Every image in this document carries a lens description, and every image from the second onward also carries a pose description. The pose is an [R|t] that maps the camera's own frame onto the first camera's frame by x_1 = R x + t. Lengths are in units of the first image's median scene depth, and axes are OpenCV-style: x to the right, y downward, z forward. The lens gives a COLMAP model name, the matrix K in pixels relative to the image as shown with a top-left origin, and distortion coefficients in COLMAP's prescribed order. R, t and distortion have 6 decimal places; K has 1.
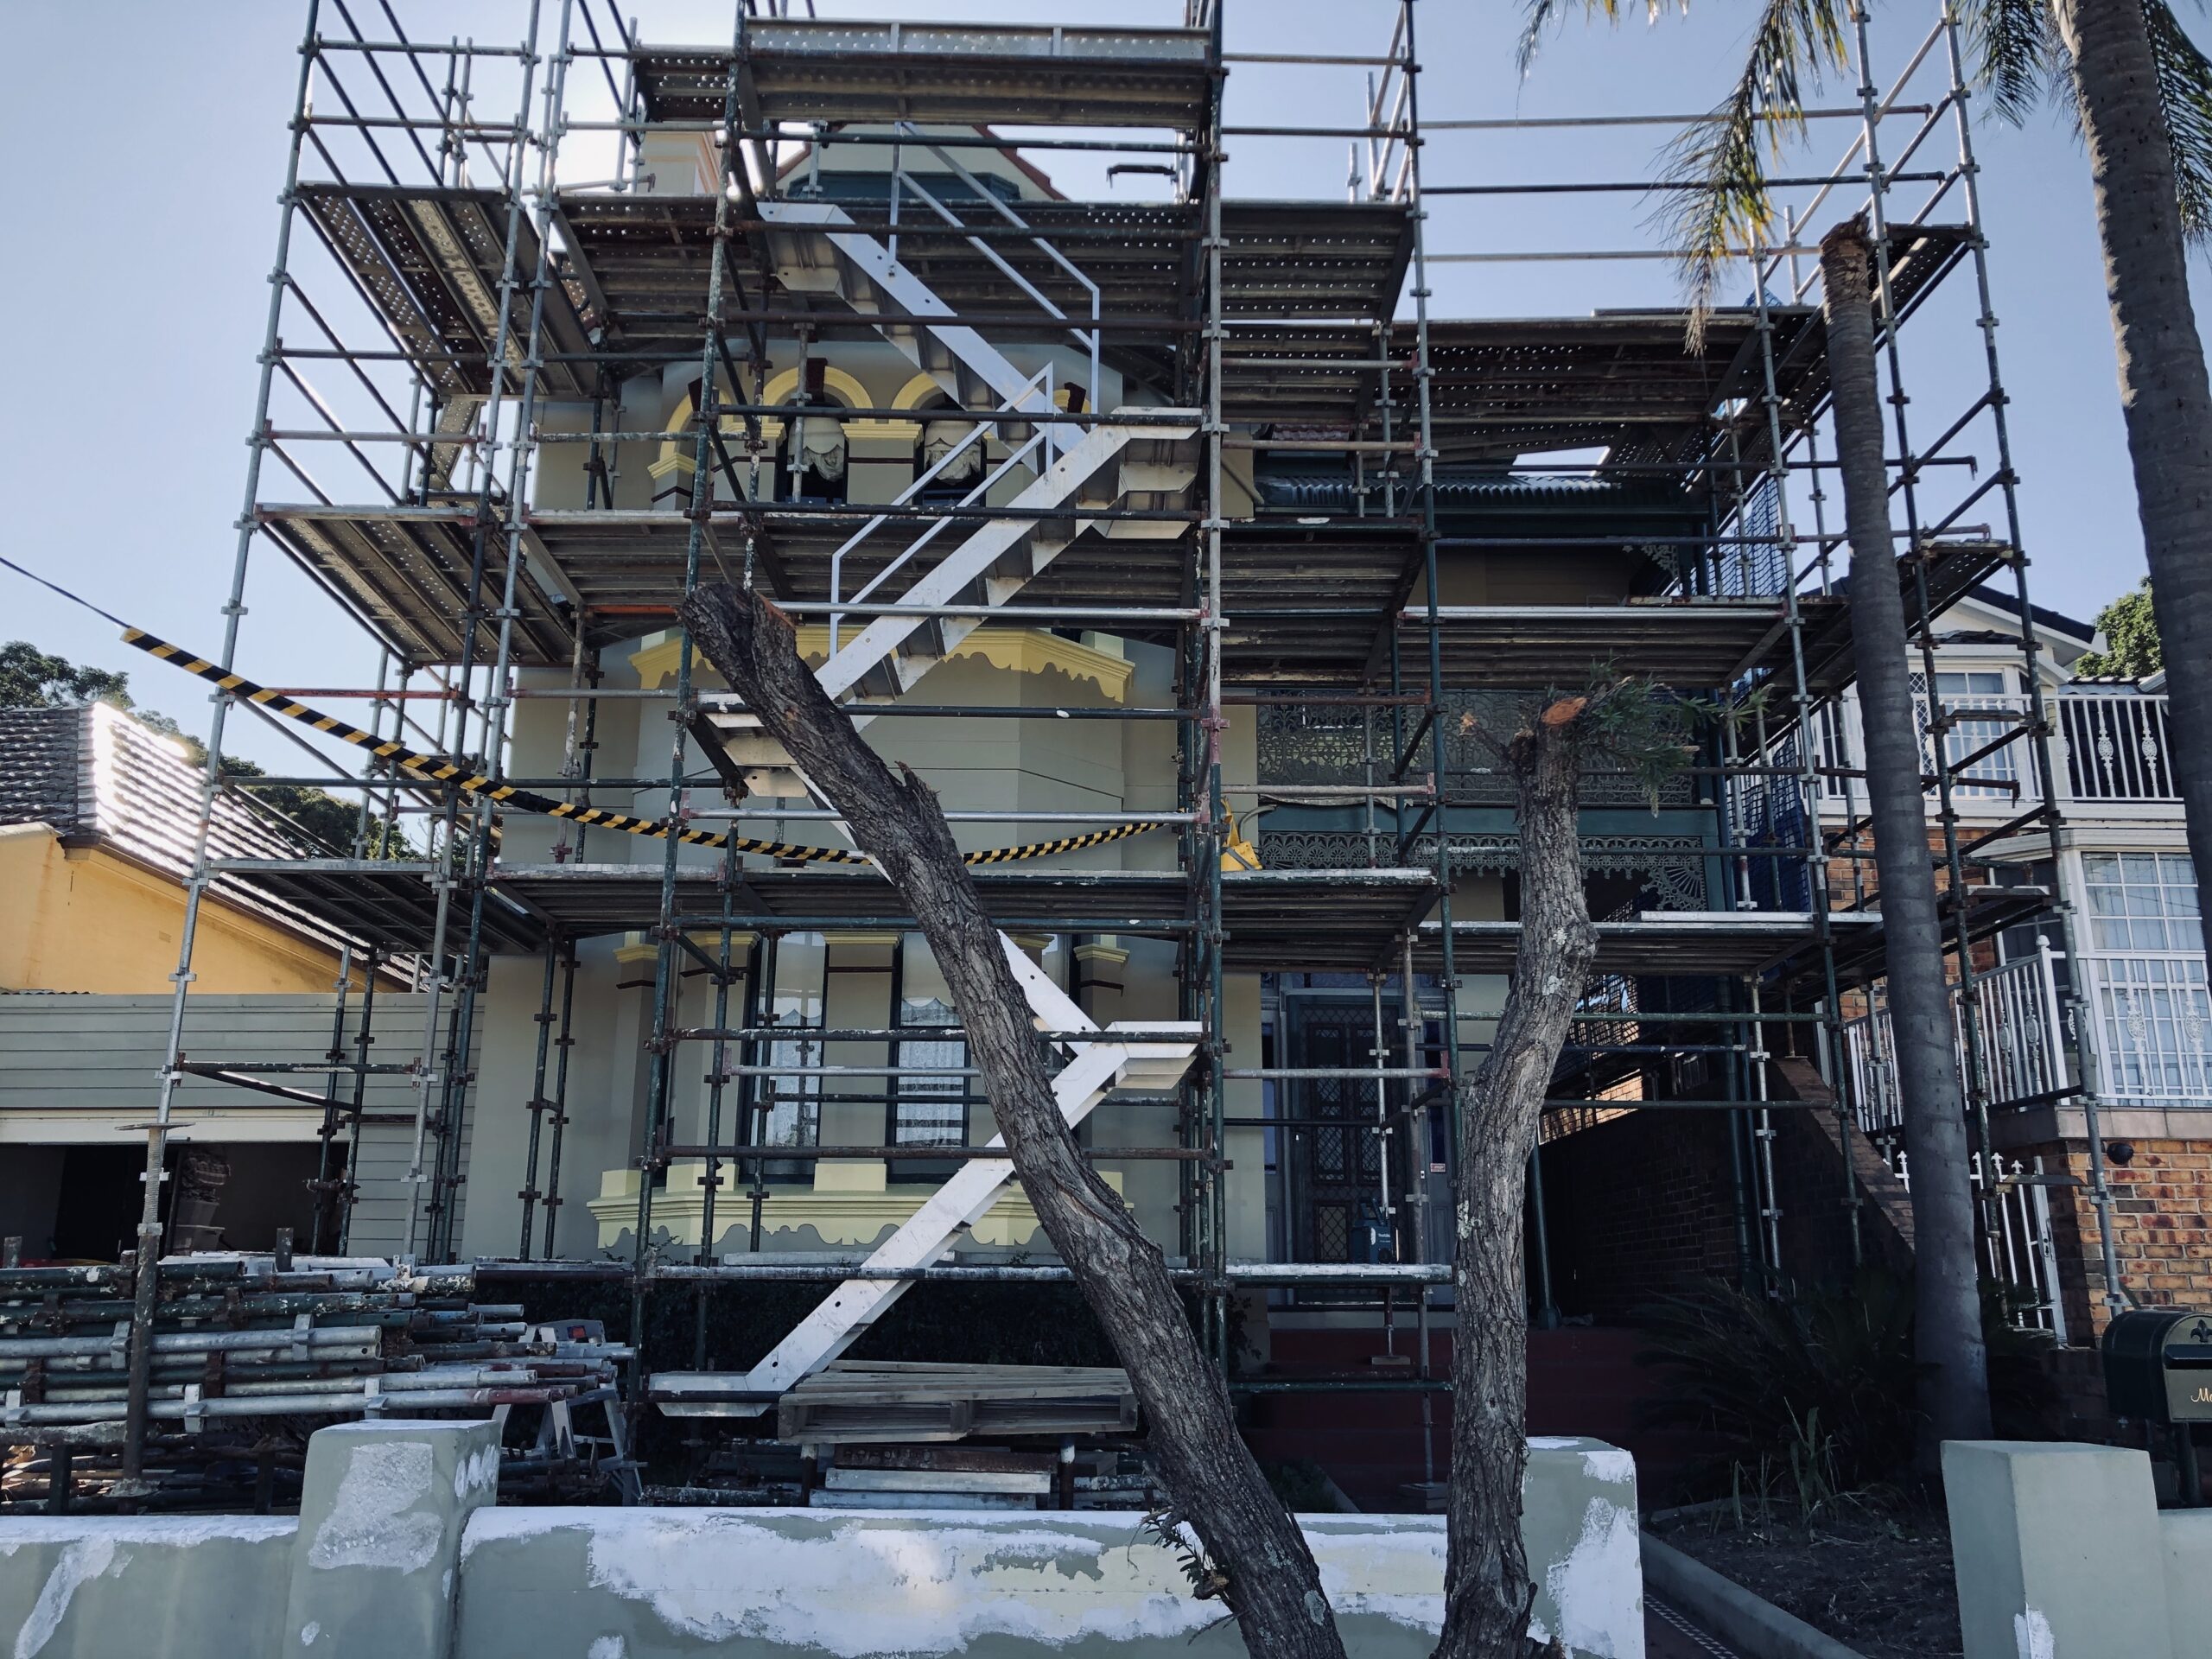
lens RADIAL K [[1858.6, 0, 1106.0], [0, 1858.6, 829.5], [0, 0, 1]] dist [0.048501, -0.005970]
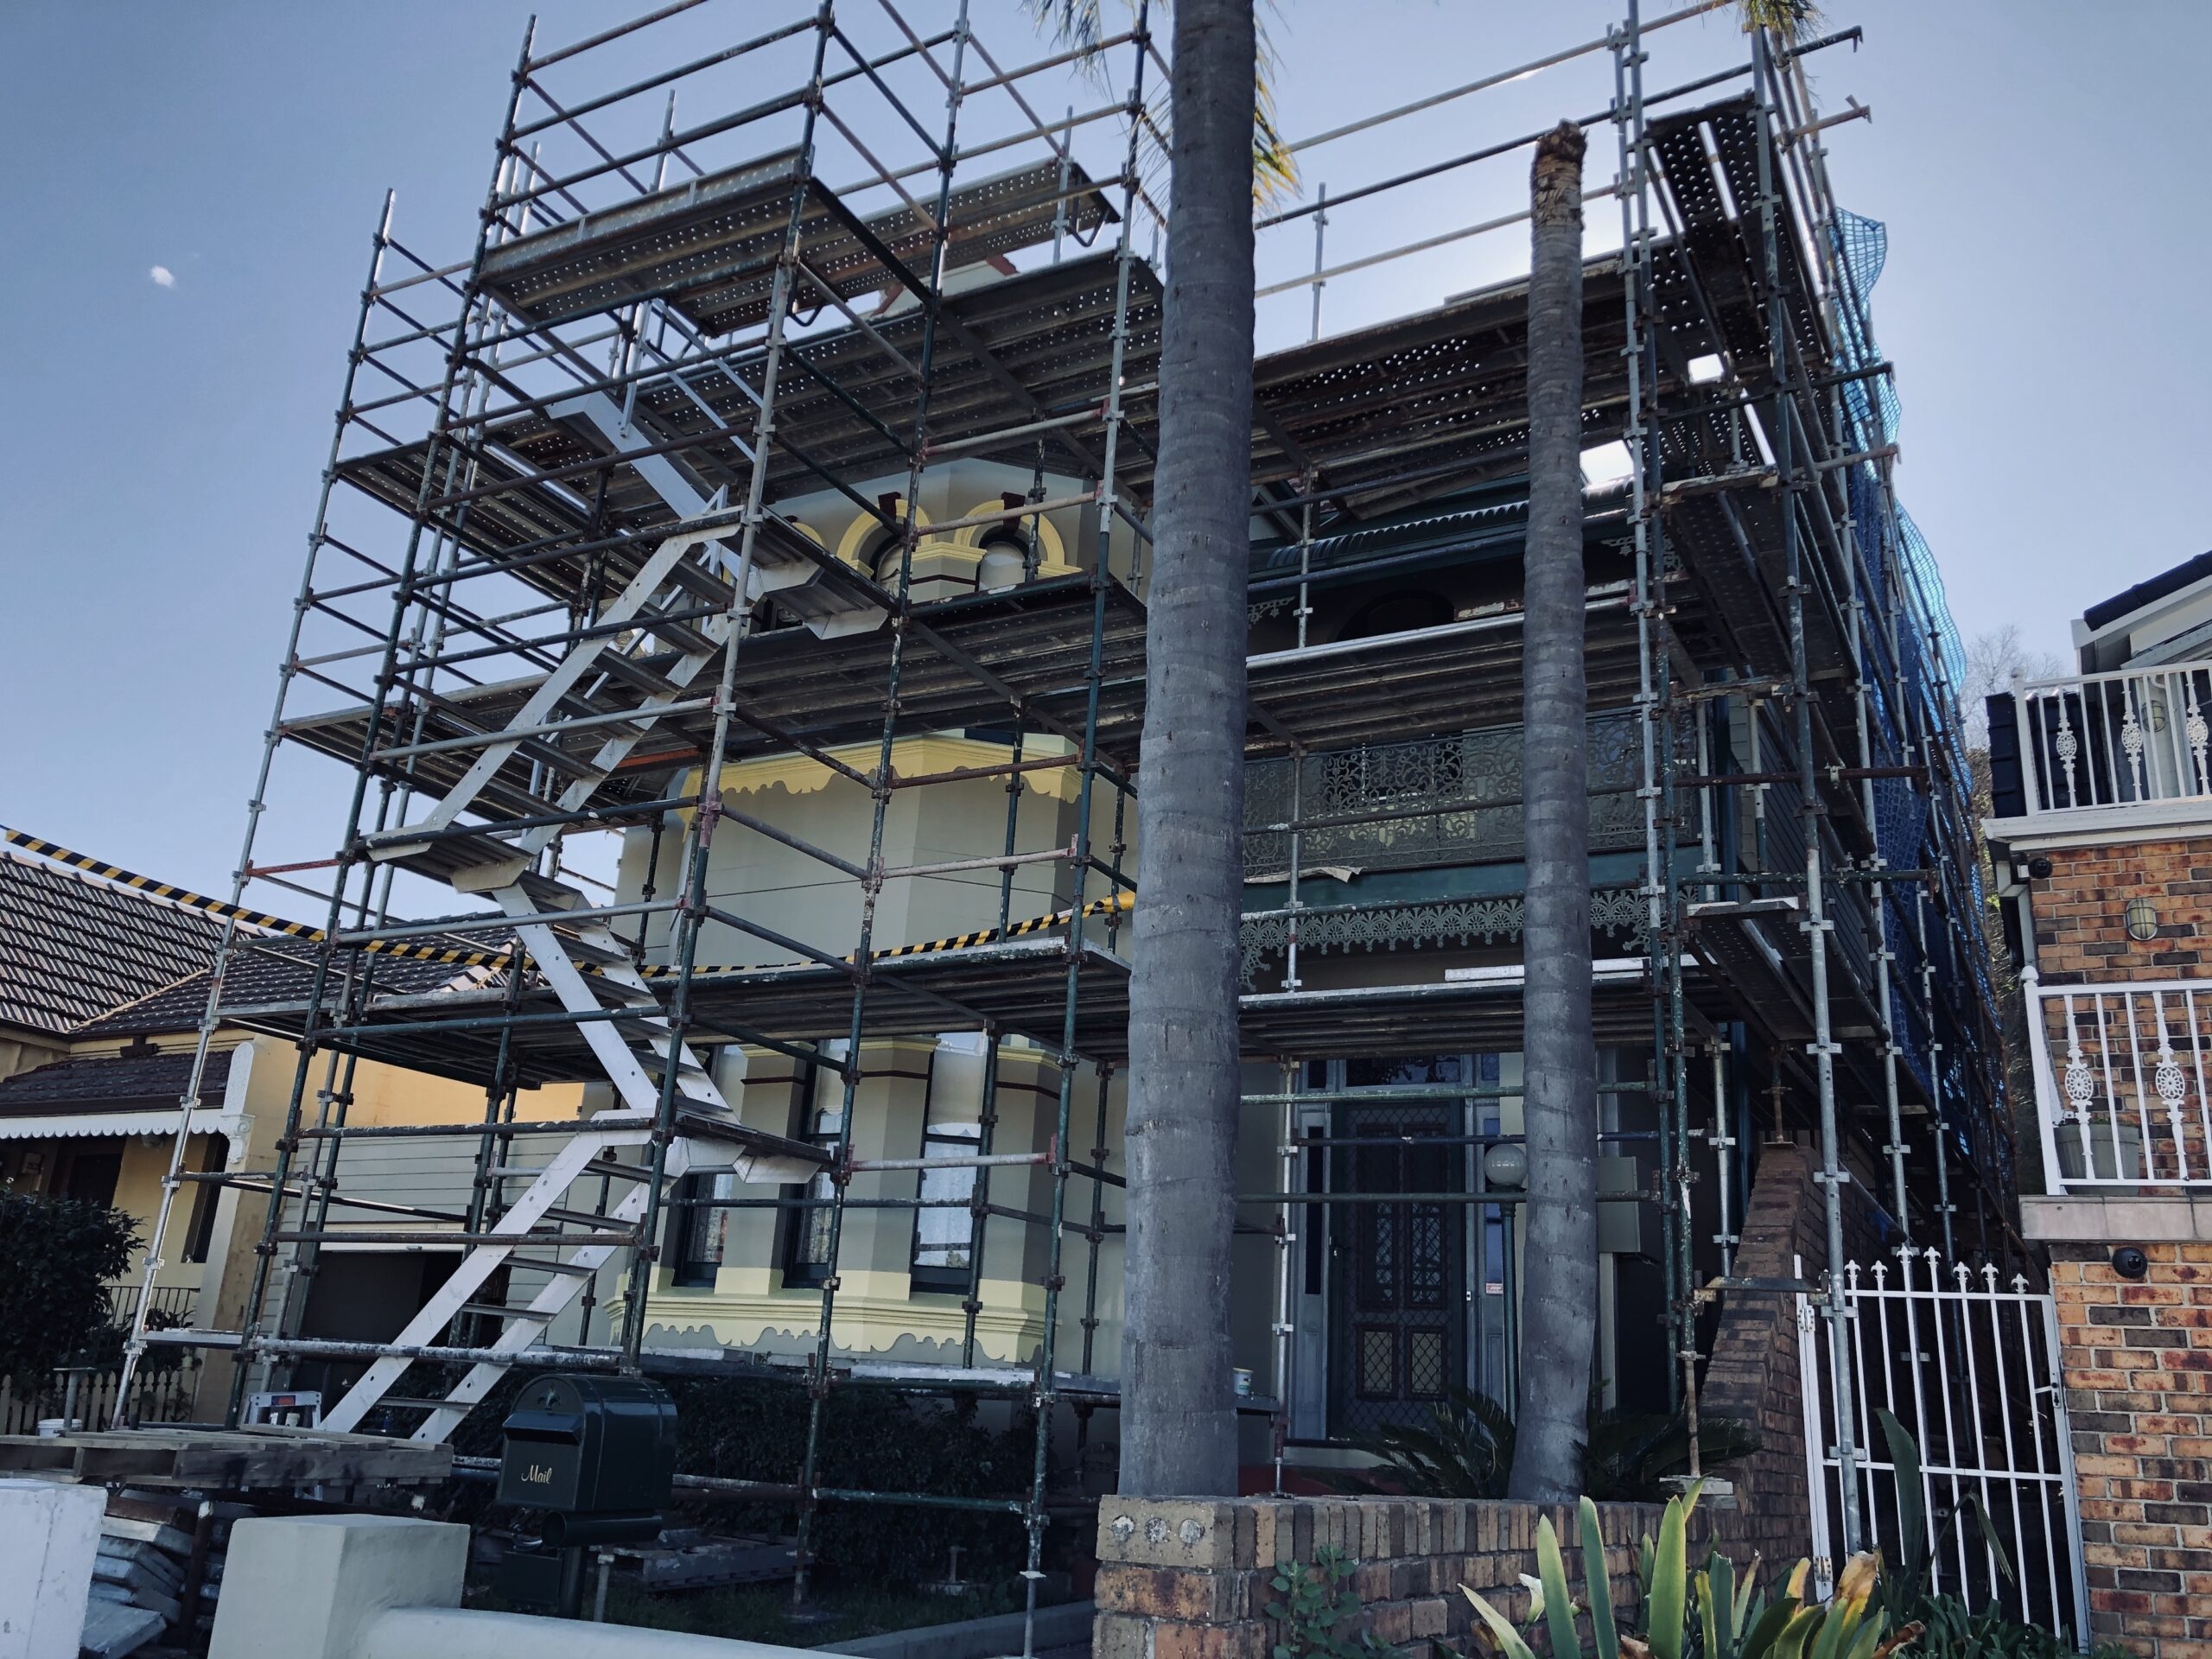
lens RADIAL K [[1809.3, 0, 1106.0], [0, 1809.3, 829.5], [0, 0, 1]] dist [0.057845, -0.060282]
pose [[0.874069, -0.106586, -0.473966, 0.547573], [0.067632, 0.992832, -0.098546, 0.050905], [0.481072, 0.054081, 0.875012, 0.195601]]
